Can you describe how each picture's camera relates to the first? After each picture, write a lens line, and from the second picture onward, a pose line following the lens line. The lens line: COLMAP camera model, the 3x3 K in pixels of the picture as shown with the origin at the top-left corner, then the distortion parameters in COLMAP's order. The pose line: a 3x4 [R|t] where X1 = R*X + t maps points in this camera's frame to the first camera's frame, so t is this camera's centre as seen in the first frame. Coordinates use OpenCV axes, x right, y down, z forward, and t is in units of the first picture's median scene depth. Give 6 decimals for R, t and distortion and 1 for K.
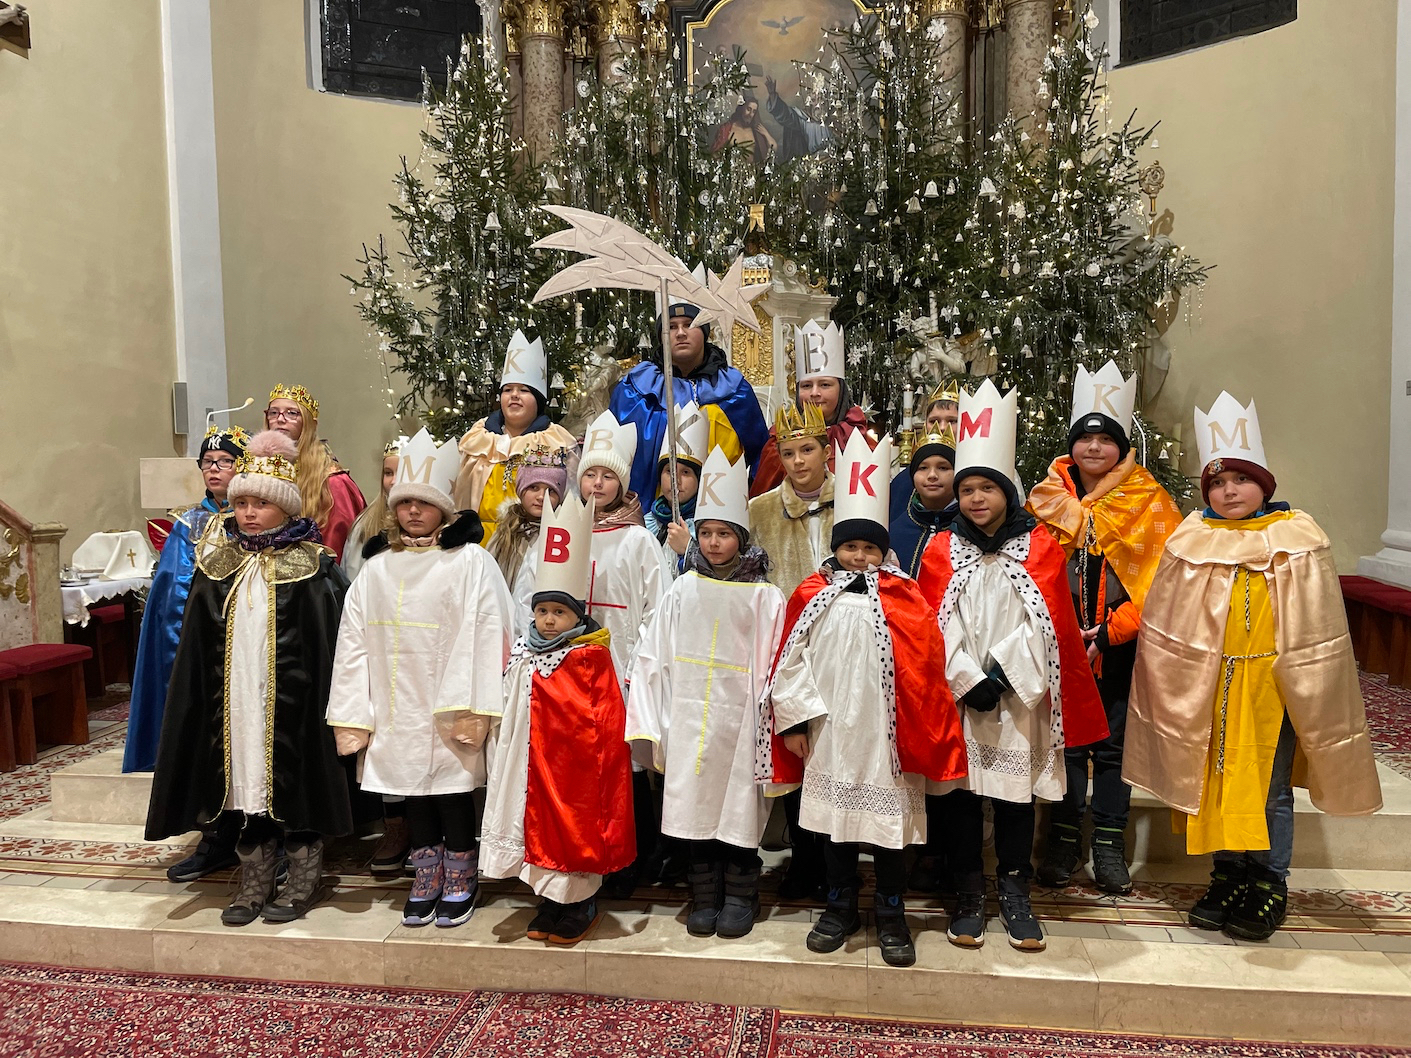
lens RADIAL K [[1079.6, 0, 713.2], [0, 1079.6, 543.2], [0, 0, 1]] dist [0.070053, -0.083080]
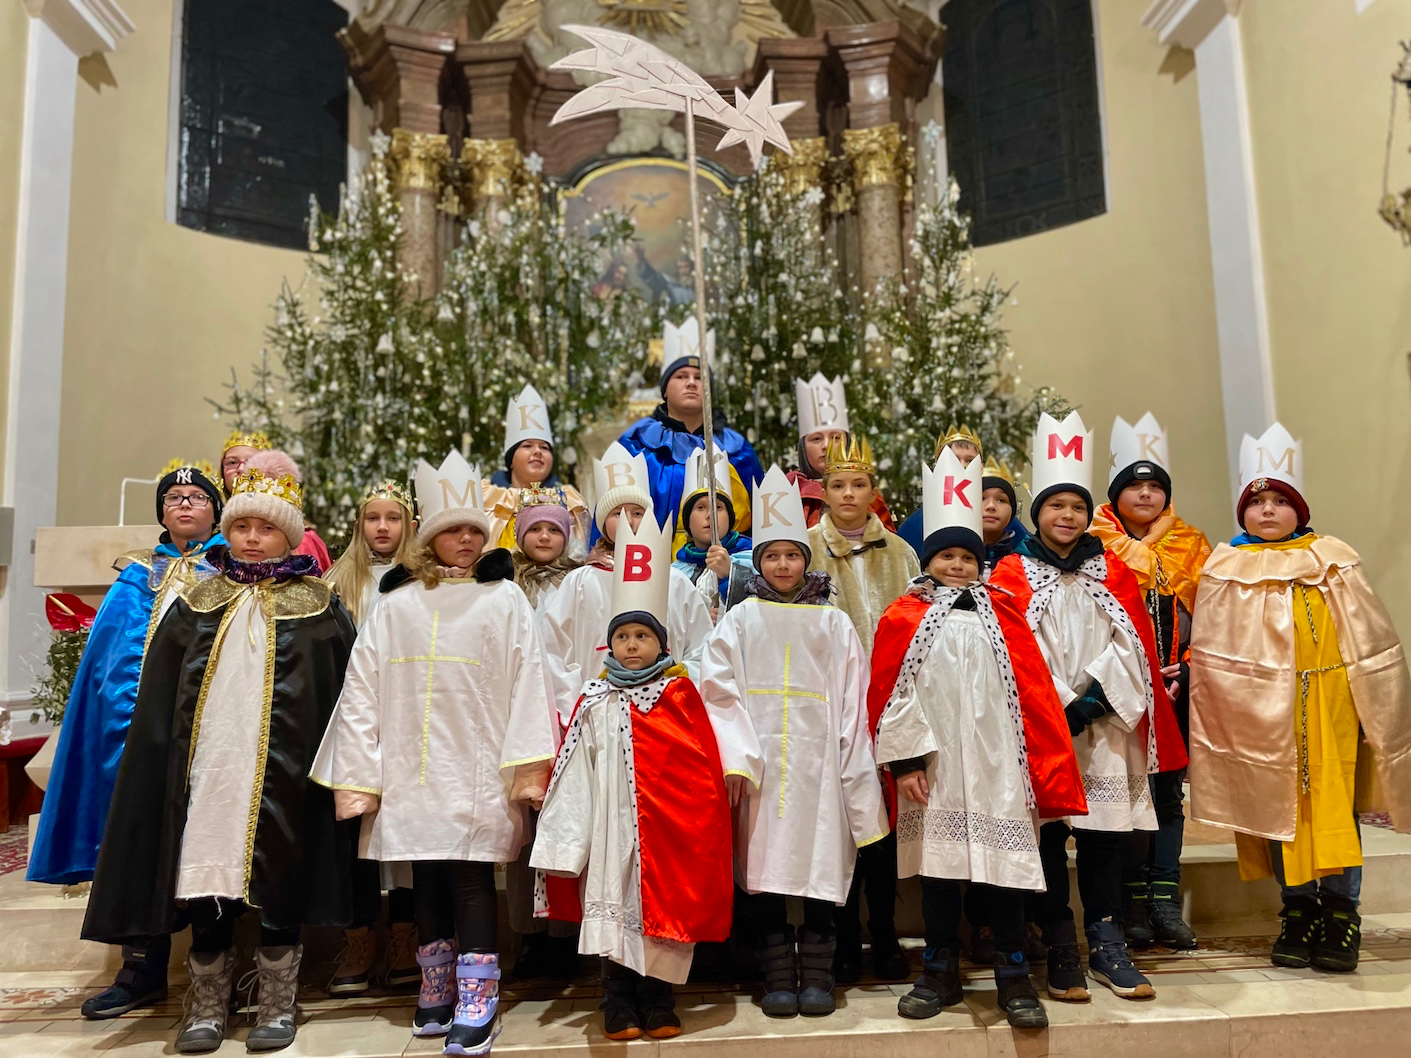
lens RADIAL K [[1079.6, 0, 708.7], [0, 1079.6, 542.4], [0, 0, 1]] dist [0.070053, -0.083080]
pose [[0.982358, 0.007158, 0.186874, -0.223887], [0.027516, 0.982860, -0.182290, 0.139896], [-0.184976, 0.184216, 0.965323, 0.099011]]
